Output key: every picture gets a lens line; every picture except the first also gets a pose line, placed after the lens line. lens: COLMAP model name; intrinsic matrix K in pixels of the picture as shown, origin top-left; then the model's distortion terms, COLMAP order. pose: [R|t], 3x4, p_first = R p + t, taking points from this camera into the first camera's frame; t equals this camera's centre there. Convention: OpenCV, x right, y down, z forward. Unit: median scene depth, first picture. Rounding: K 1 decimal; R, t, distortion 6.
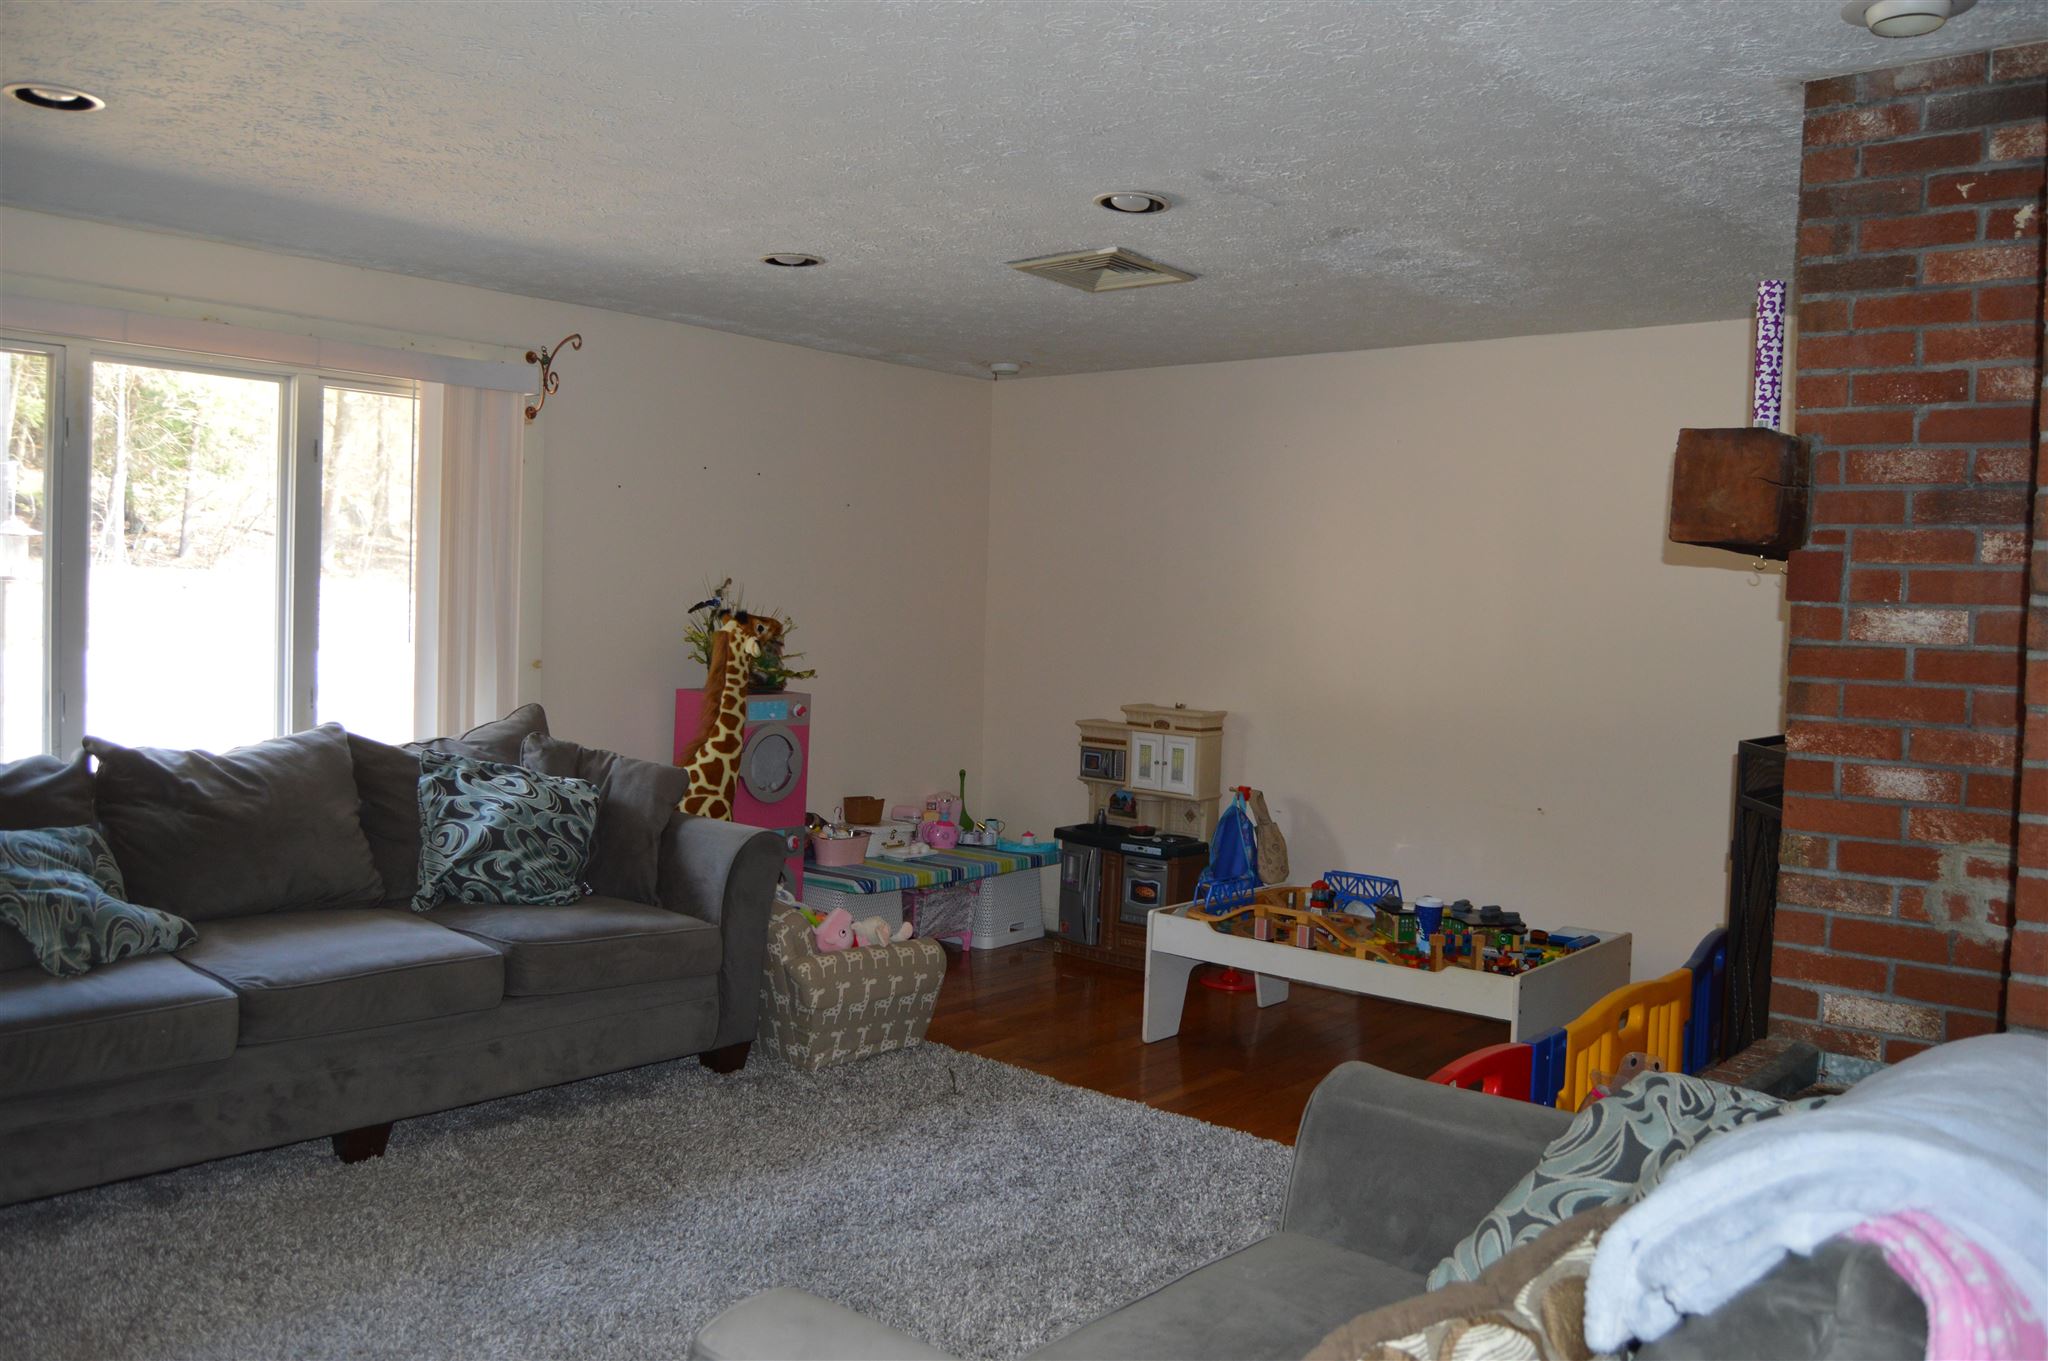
lens RADIAL K [[1639.6, 0, 1021.5], [0, 1639.6, 682.1], [0, 0, 1]] dist [-0.071450, -0.004623]
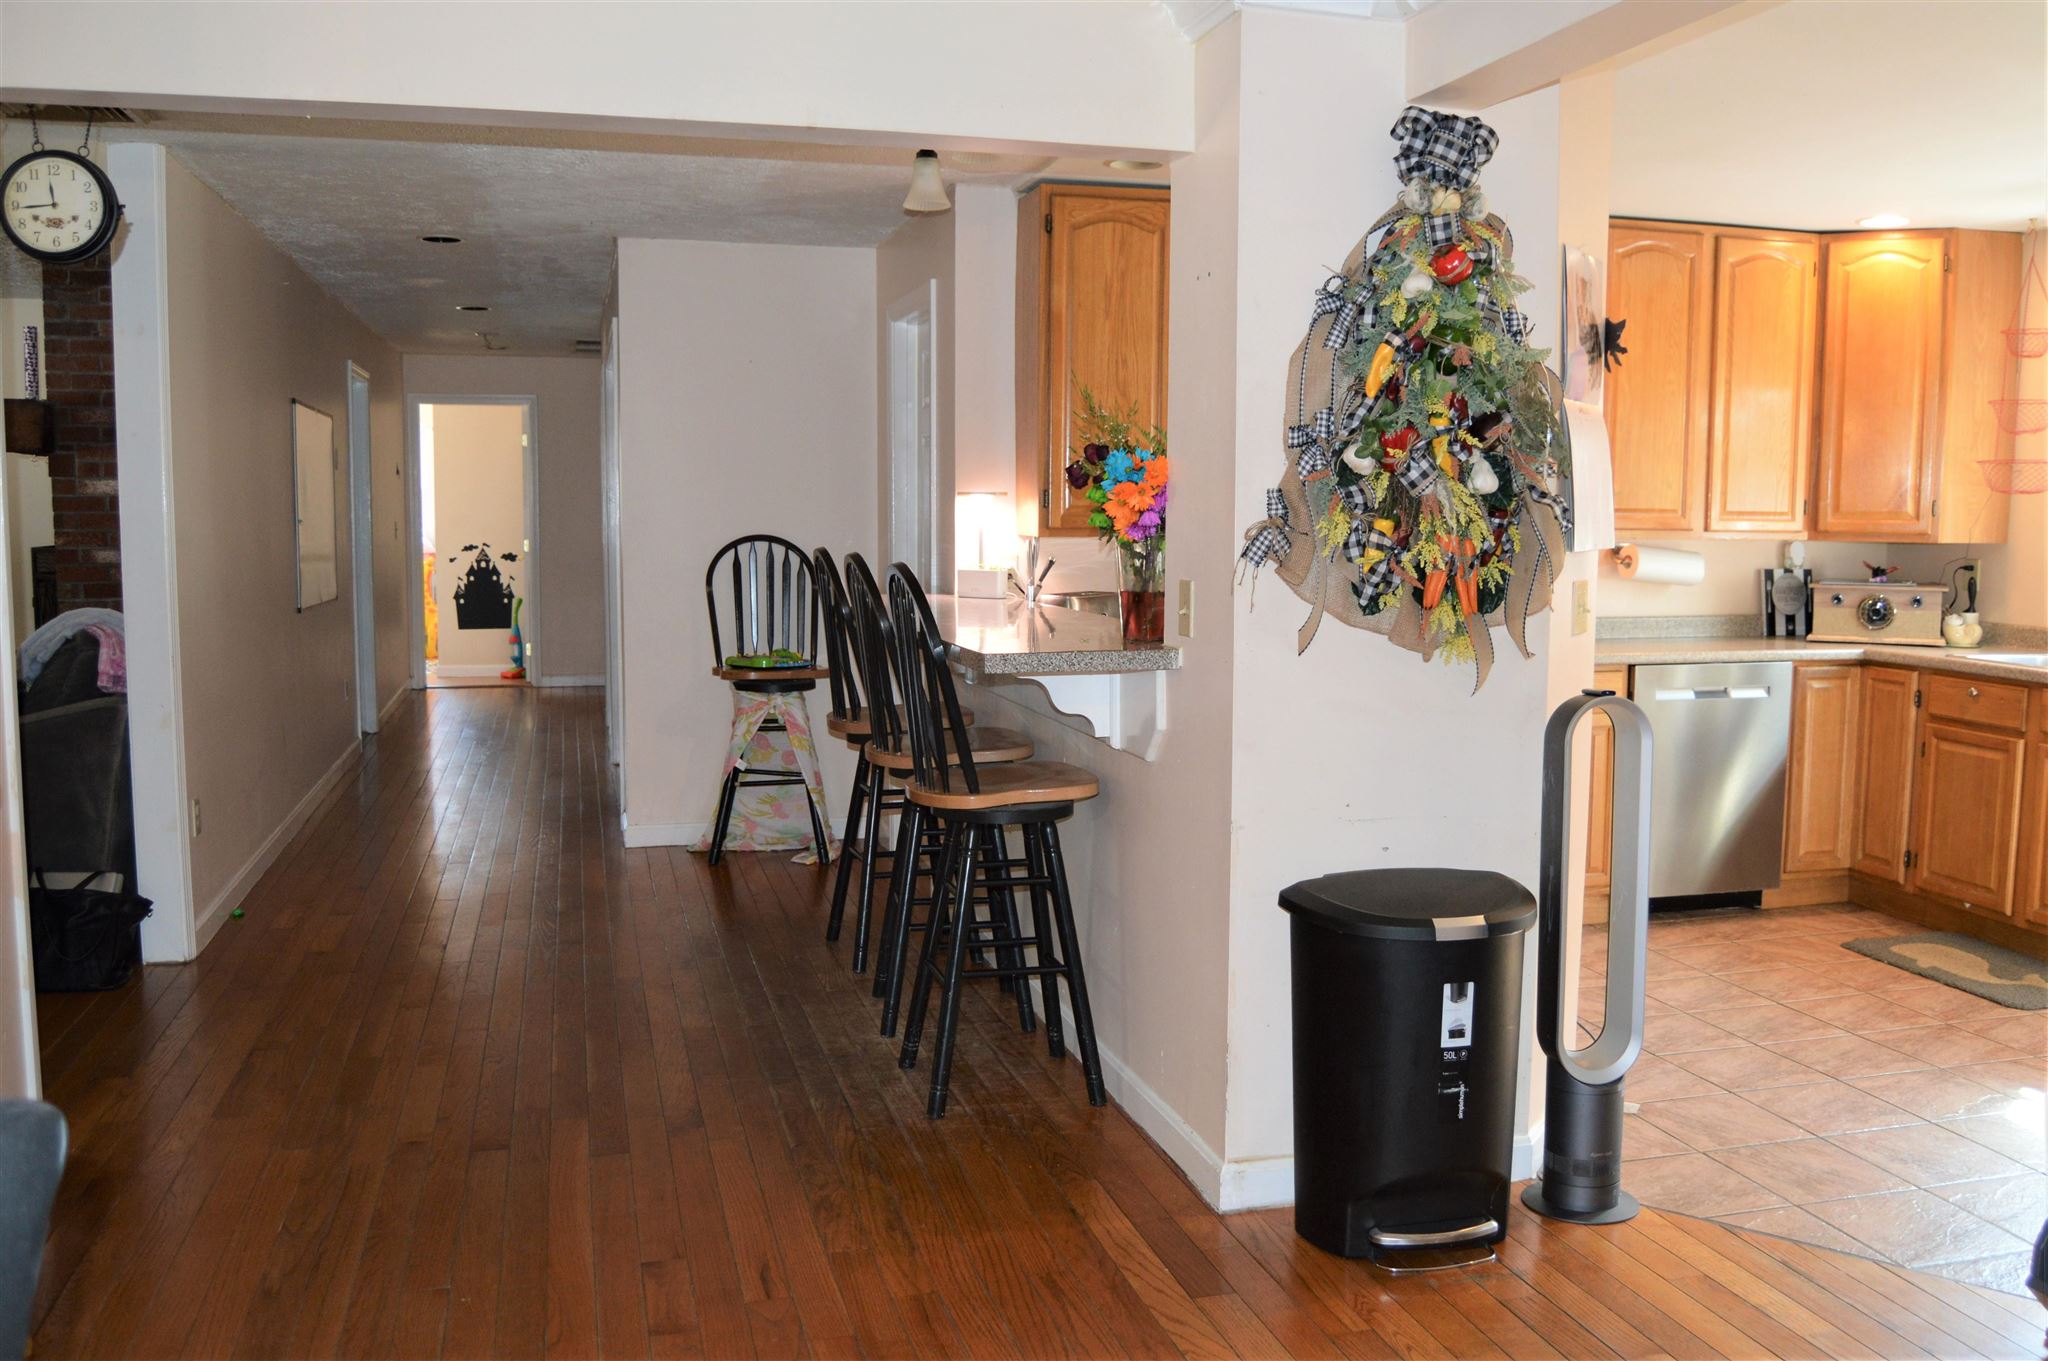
lens RADIAL K [[1639.6, 0, 1019.7], [0, 1639.6, 676.6], [0, 0, 1]] dist [-0.071450, -0.004623]
pose [[0.562412, -0.116298, 0.818638, -0.592659], [0.042112, 0.992803, 0.112109, 0.032042], [-0.825784, -0.028578, 0.563262, -1.329627]]
